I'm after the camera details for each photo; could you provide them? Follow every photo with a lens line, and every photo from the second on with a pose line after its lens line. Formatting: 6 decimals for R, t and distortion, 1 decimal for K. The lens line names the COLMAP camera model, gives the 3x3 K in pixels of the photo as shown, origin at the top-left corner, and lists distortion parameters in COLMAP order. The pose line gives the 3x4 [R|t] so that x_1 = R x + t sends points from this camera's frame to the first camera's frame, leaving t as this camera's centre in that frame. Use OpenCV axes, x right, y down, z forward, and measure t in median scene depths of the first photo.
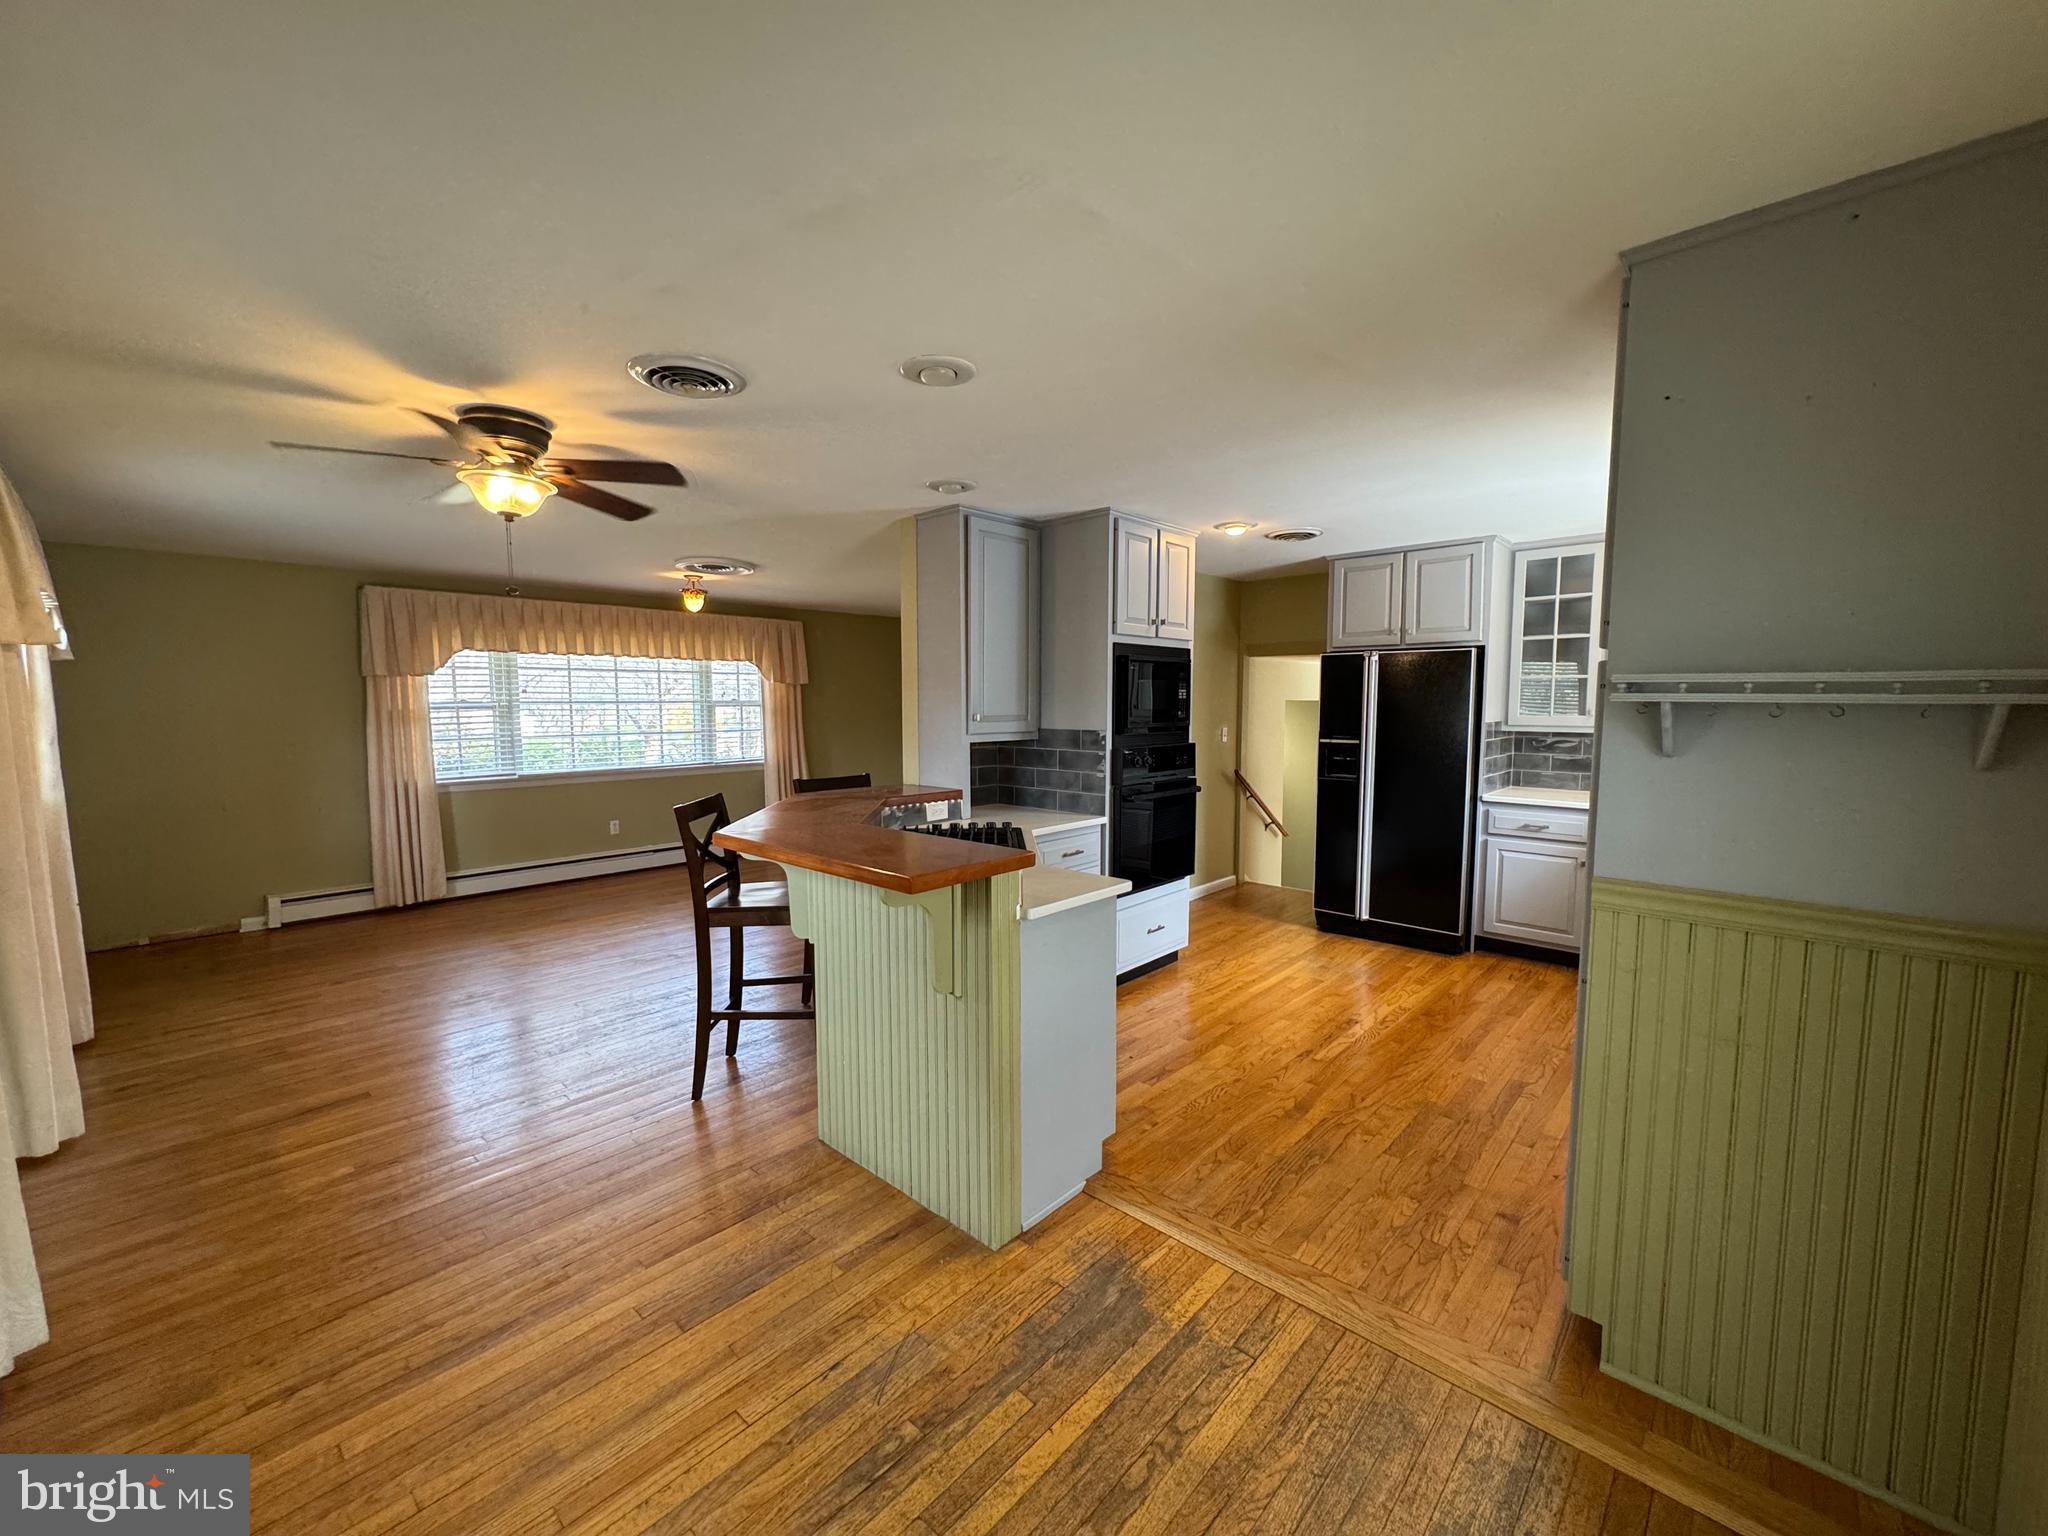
lens RADIAL K [[815.8, 0, 1026.2], [0, 815.8, 775.8], [0, 0, 1]] dist [0.001626, -0.000180]
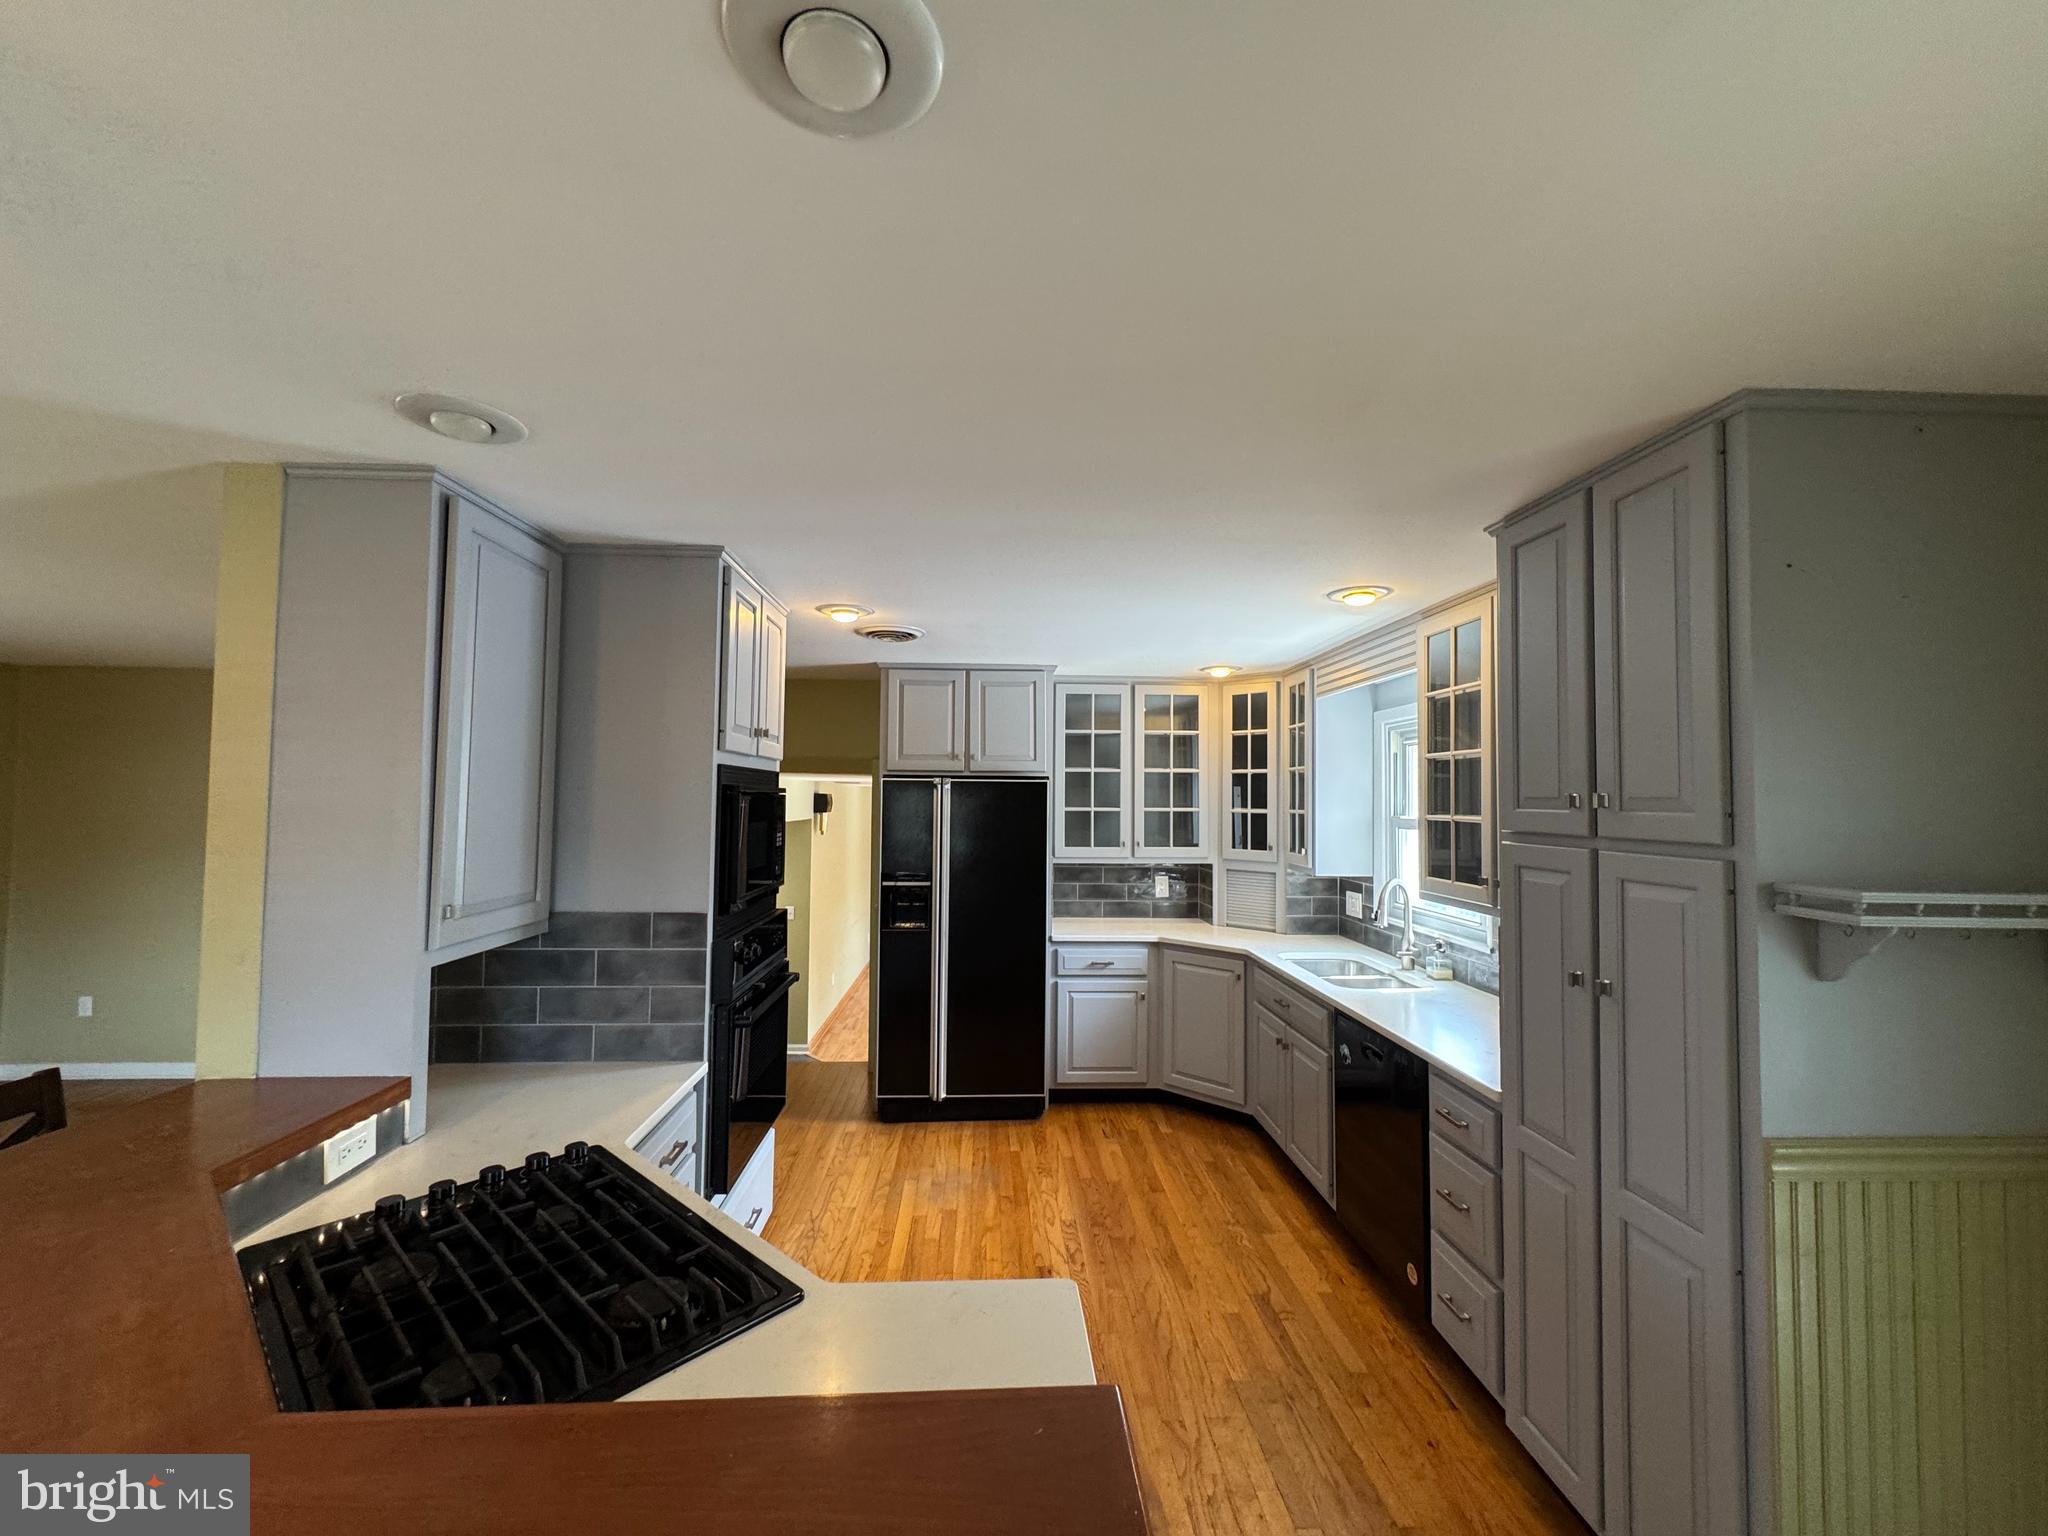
lens RADIAL K [[815.8, 0, 1019.1], [0, 815.8, 771.2], [0, 0, 1]] dist [0.001626, -0.000180]
pose [[0.698022, 0.031112, 0.715400, -0.151335], [0.056676, 0.993521, -0.098506, -0.076701], [-0.713830, 0.109305, 0.691736, 0.375848]]
